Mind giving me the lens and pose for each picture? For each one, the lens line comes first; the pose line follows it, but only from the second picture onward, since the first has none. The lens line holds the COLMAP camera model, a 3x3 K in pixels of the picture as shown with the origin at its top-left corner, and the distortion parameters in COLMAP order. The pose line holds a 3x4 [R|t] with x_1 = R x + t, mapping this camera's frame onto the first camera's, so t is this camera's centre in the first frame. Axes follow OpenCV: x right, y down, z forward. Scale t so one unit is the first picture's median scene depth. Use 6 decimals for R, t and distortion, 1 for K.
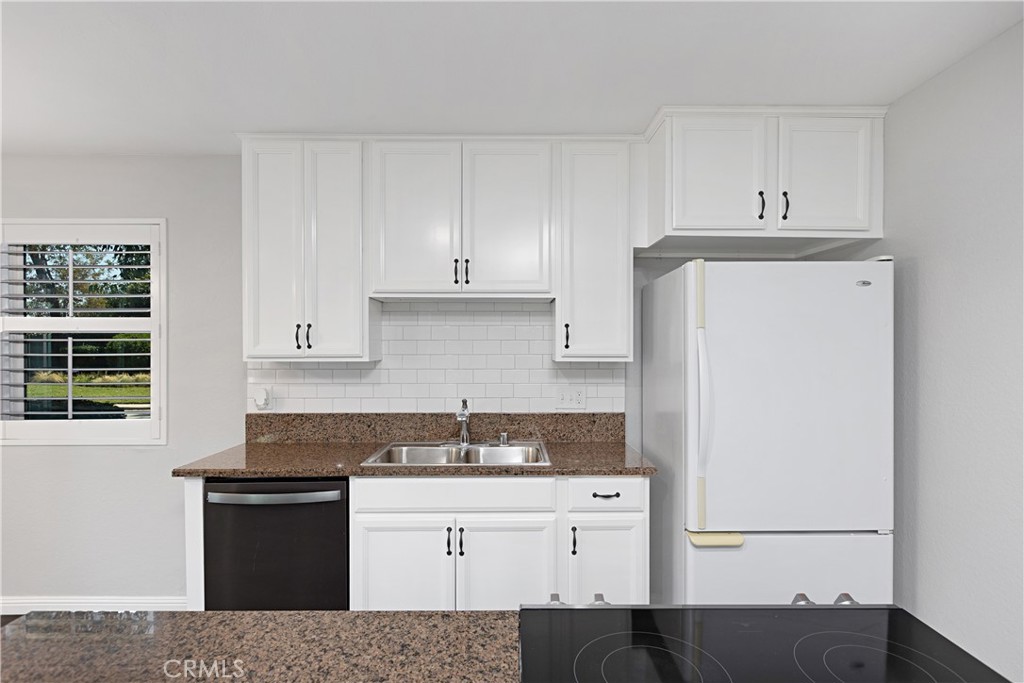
lens RADIAL K [[540.5, 0, 515.4], [0, 540.5, 346.8], [0, 0, 1]] dist [-0.002218, -0.000237]
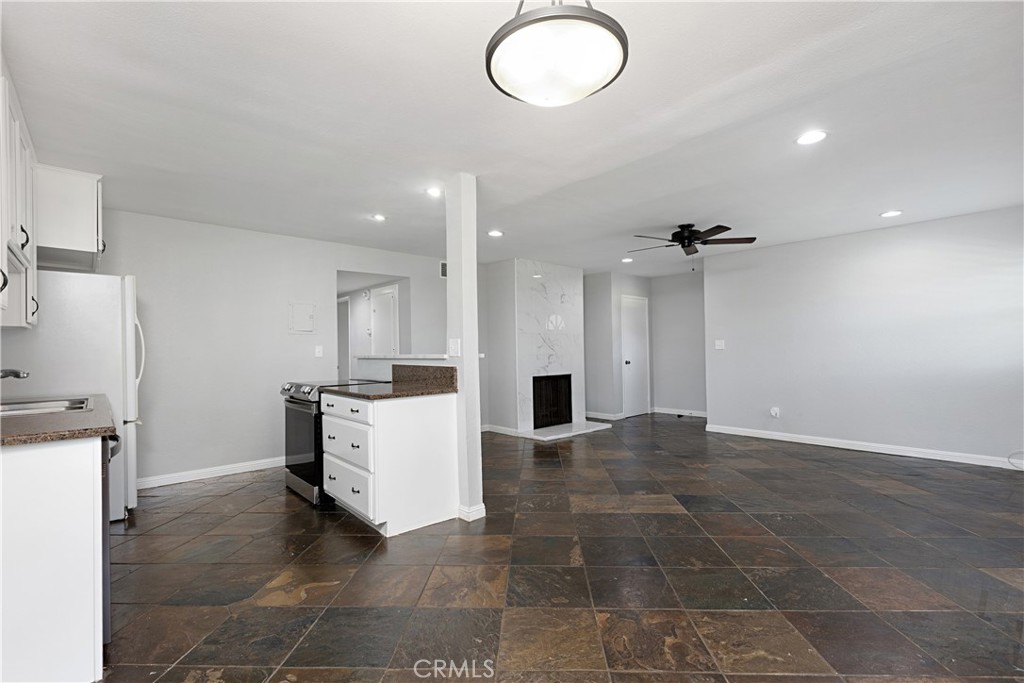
lens RADIAL K [[468.7, 0, 519.4], [0, 468.7, 342.0], [0, 0, 1]] dist [0.004223, 0.000060]
pose [[-0.662630, 0.023807, 0.748568, -1.398327], [0.013130, 0.999710, -0.020171, 0.095591], [-0.748831, -0.003537, -0.662751, 0.858449]]
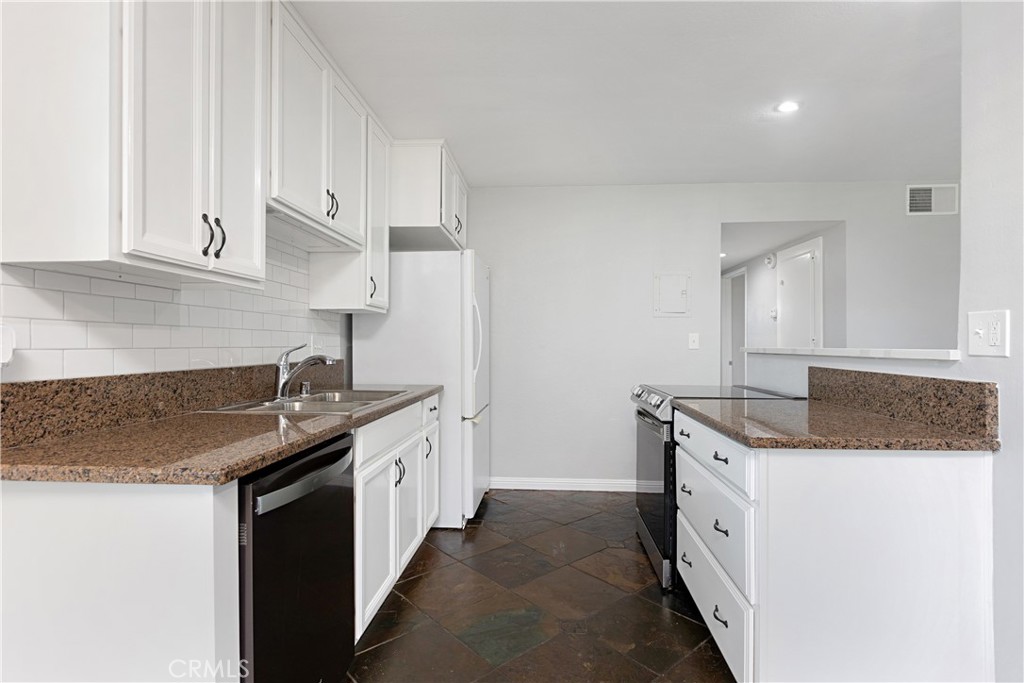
lens RADIAL K [[495.7, 0, 507.4], [0, 495.7, 342.2], [0, 0, 1]] dist [-0.004176, -0.001550]
pose [[0.093761, 0.005276, 0.995581, -0.890874], [-0.005175, 0.999975, -0.004812, 0.097195], [-0.995581, -0.004701, 0.093786, 0.600250]]
